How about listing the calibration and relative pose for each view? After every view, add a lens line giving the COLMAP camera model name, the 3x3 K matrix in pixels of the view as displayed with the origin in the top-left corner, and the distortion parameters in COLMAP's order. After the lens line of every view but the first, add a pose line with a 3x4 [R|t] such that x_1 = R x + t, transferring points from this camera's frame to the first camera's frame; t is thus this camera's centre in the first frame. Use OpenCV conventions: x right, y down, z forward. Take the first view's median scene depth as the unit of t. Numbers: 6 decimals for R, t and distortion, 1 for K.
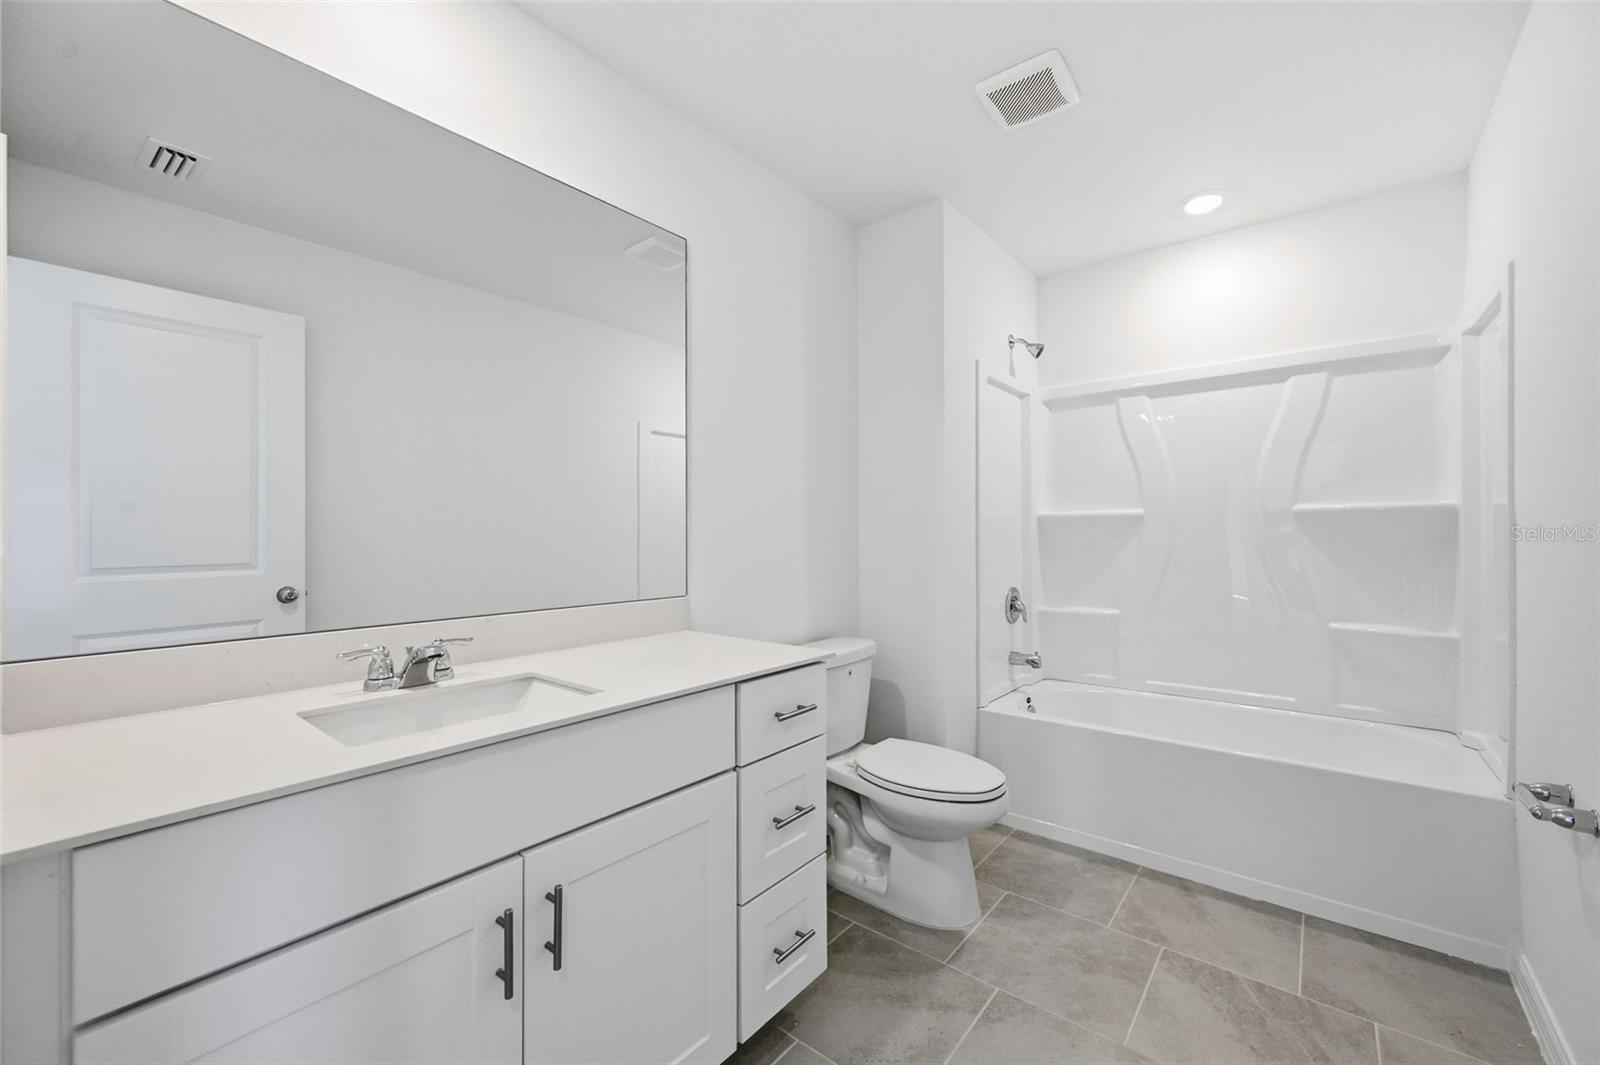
lens RADIAL K [[640.5, 0, 798.2], [0, 640.5, 535.3], [0, 0, 1]] dist [0.002162, -0.000017]
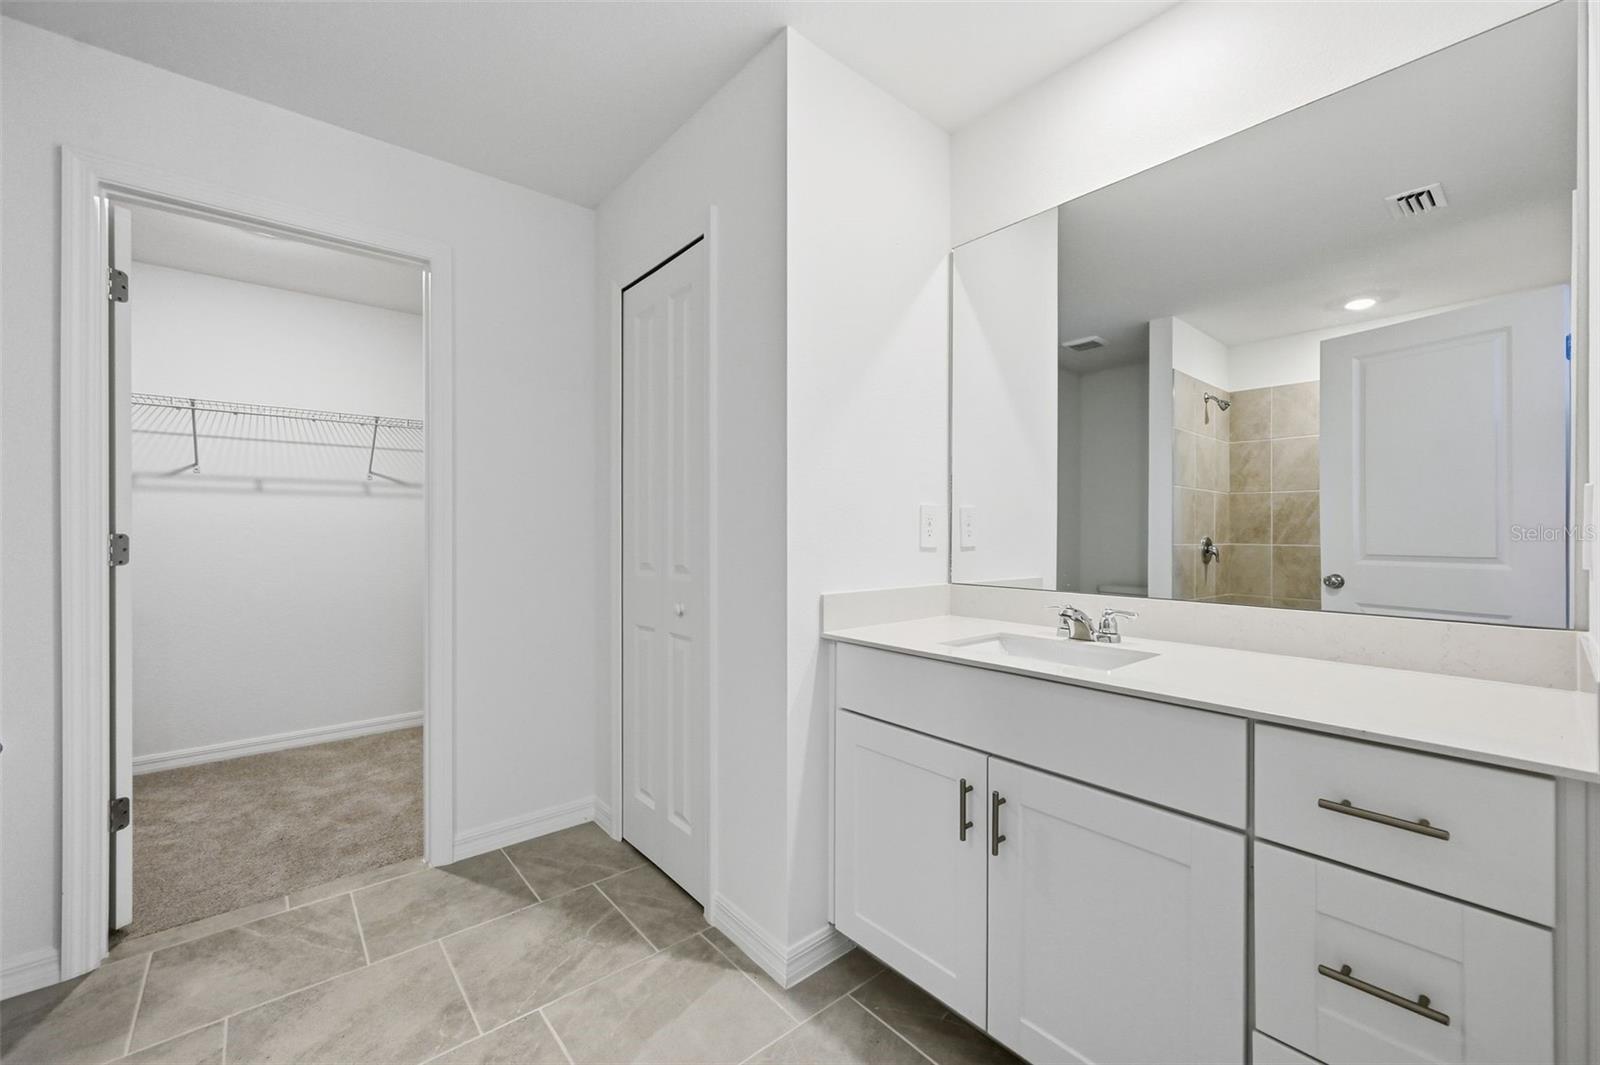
lens RADIAL K [[640.5, 0, 789.1], [0, 640.5, 528.5], [0, 0, 1]] dist [0.002162, -0.000017]
pose [[-0.177847, 0.001917, -0.984056, 0.738376], [-0.000495, 0.999998, 0.002037, 0.007192], [0.984058, 0.000849, -0.177846, 0.612939]]
